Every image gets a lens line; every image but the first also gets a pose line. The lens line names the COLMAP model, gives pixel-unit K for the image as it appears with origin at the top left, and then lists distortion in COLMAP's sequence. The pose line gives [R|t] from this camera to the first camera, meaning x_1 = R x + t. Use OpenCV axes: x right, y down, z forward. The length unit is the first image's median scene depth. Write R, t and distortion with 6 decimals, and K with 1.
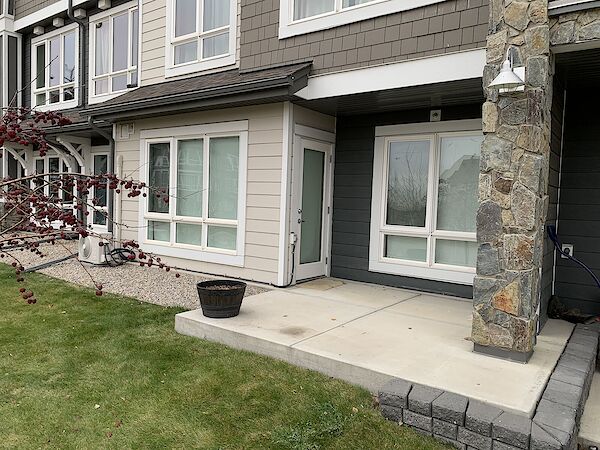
lens RADIAL K [[454.3, 0, 300.0], [0, 454.3, 225.0], [0, 0, 1]] dist [-0.002868, -0.001760]
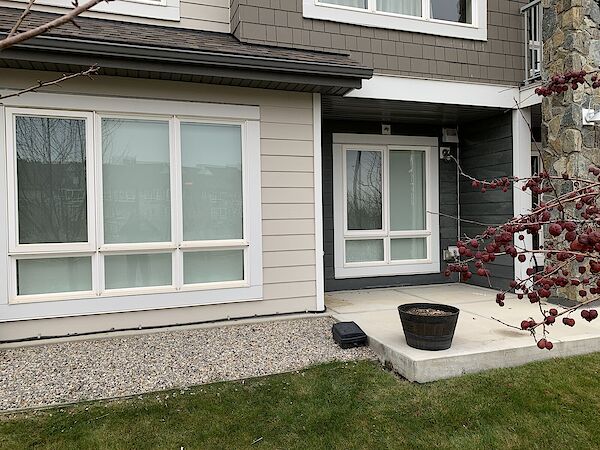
lens RADIAL K [[451.1, 0, 300.0], [0, 451.1, 225.0], [0, 0, 1]] dist [0.010819, -0.000143]
pose [[0.566805, -0.061635, 0.821543, -0.706740], [0.081833, 0.996478, 0.018300, -0.040295], [-0.819778, 0.056857, 0.569853, 0.515864]]
